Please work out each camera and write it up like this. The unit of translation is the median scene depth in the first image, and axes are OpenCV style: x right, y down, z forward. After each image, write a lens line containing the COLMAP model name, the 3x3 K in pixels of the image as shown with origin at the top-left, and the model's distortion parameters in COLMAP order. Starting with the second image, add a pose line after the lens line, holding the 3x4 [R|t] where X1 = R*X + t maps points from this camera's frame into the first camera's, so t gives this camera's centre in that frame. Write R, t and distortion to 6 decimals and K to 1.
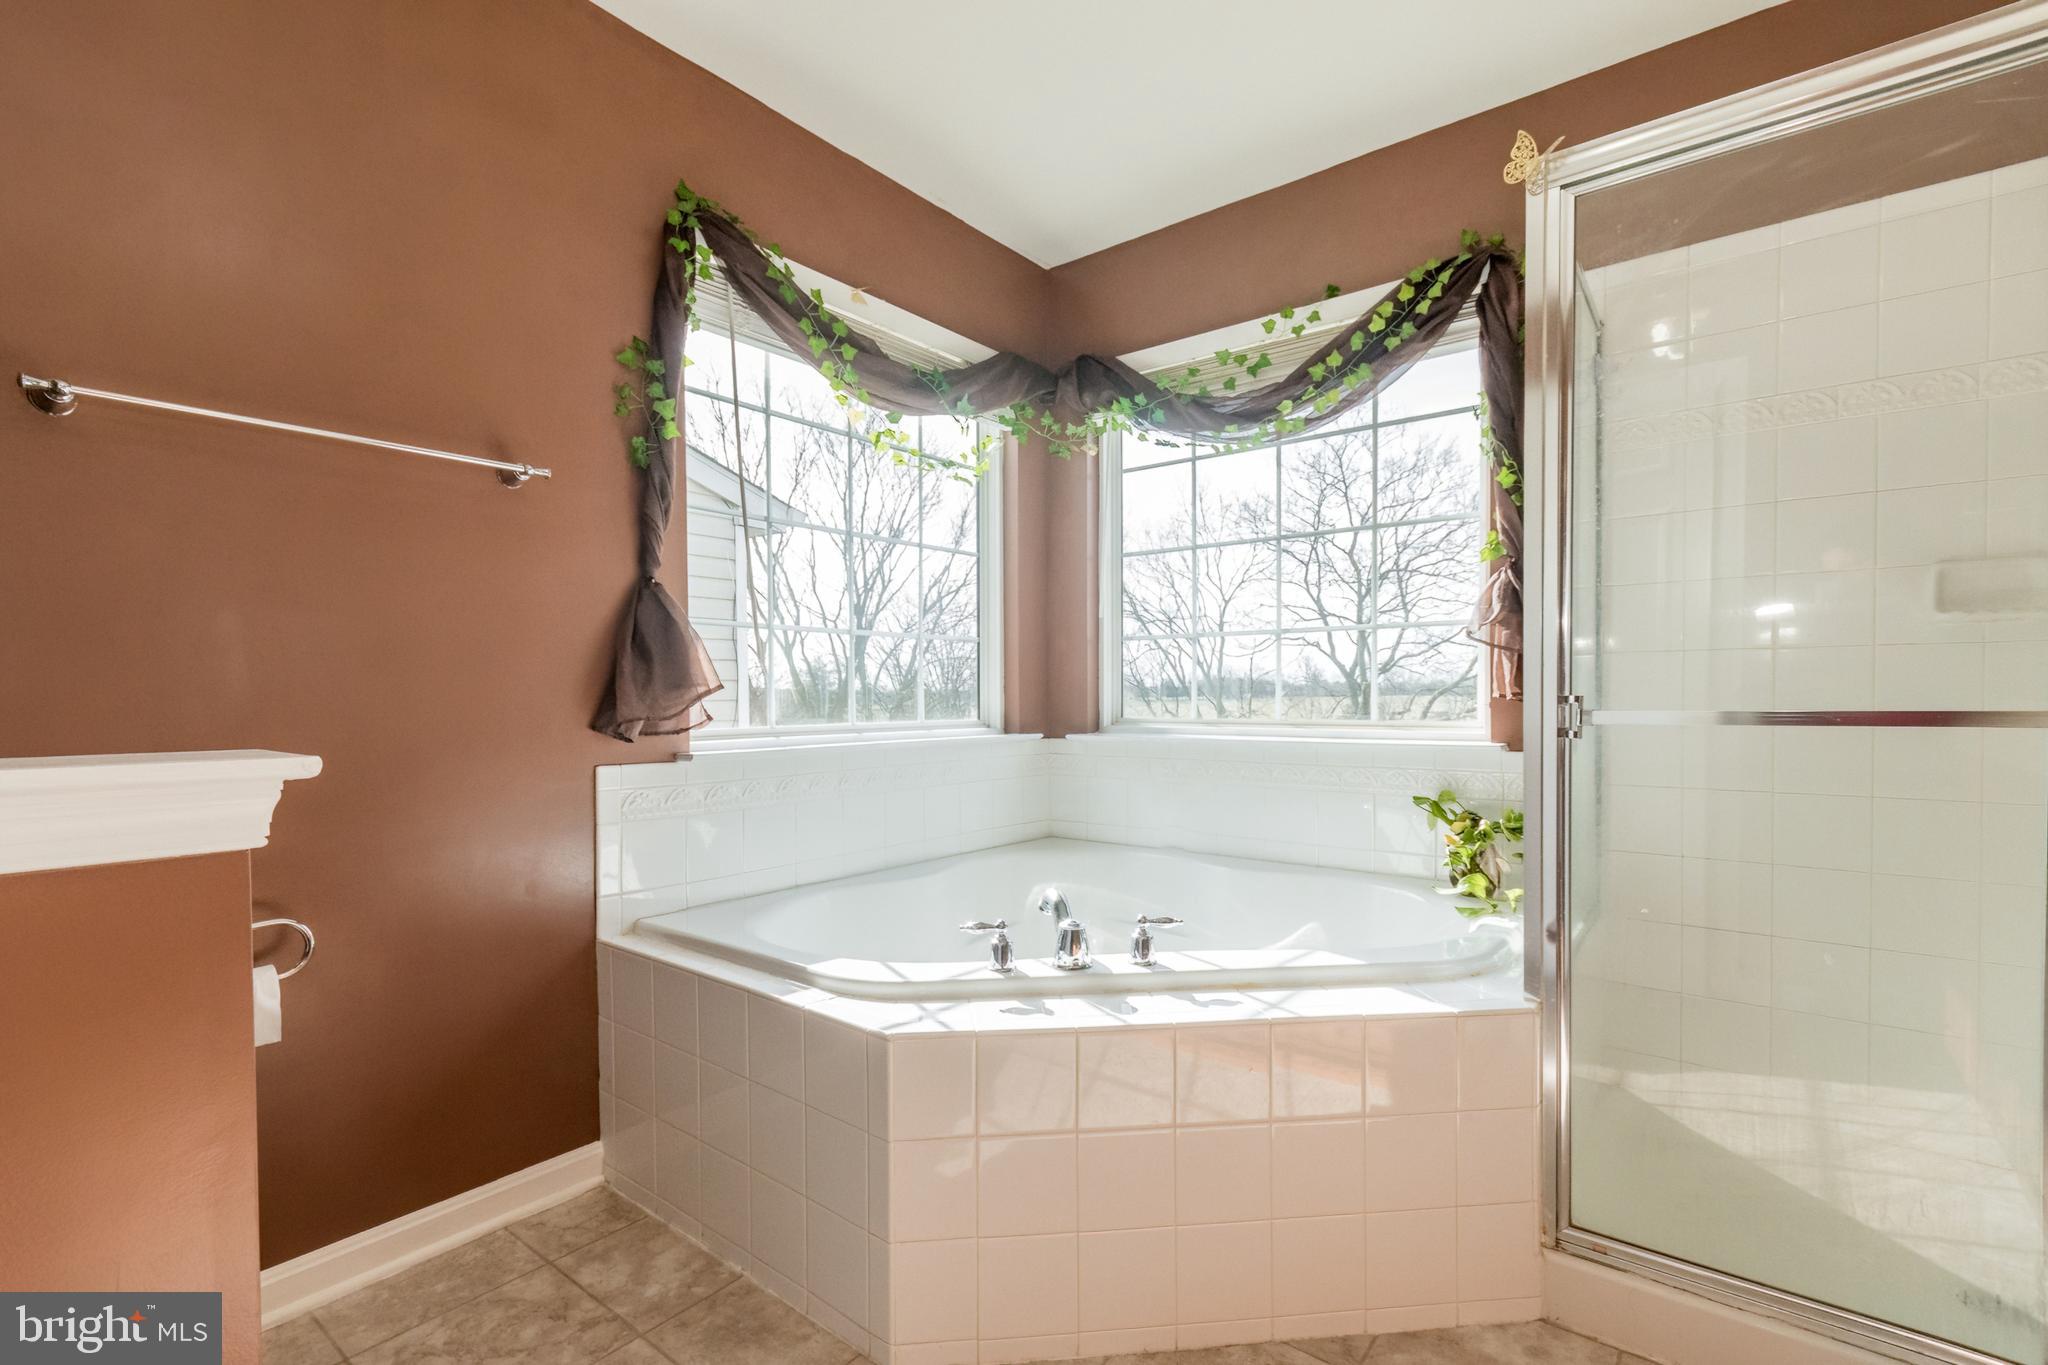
lens RADIAL K [[926.0, 0, 1031.1], [0, 926.0, 696.5], [0, 0, 1]] dist [0.005581, 0.000234]
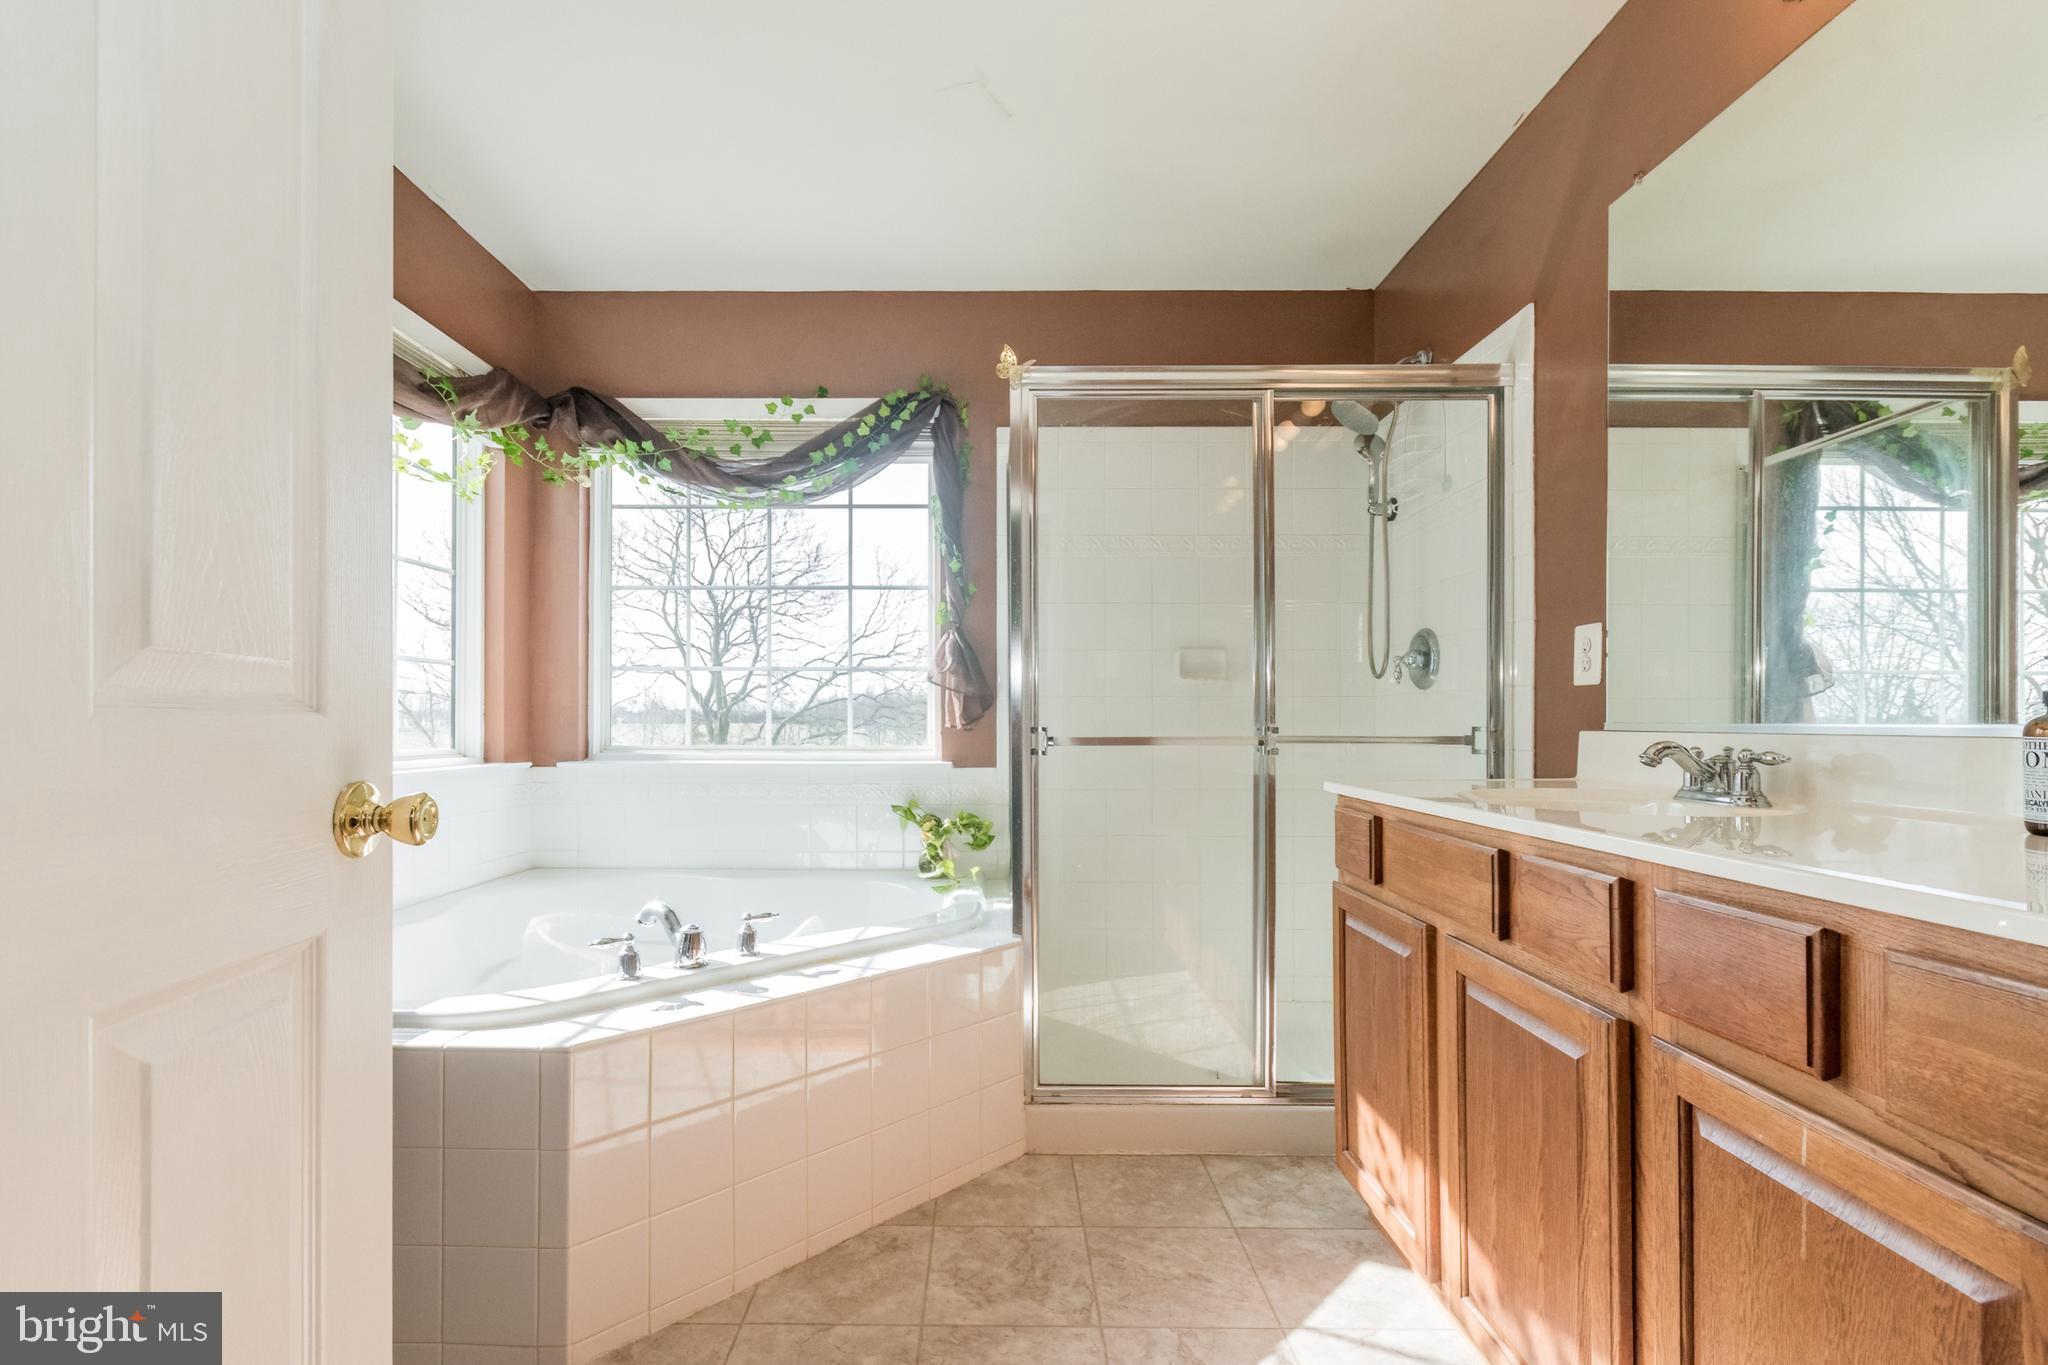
lens RADIAL K [[899.3, 0, 1000.5], [0, 899.3, 690.3], [0, 0, 1]] dist [0.002279, -0.000128]
pose [[0.788300, 0.028712, 0.614621, -0.220291], [-0.006008, 0.999222, -0.038973, -0.002012], [-0.615261, 0.027030, 0.787860, -0.065423]]
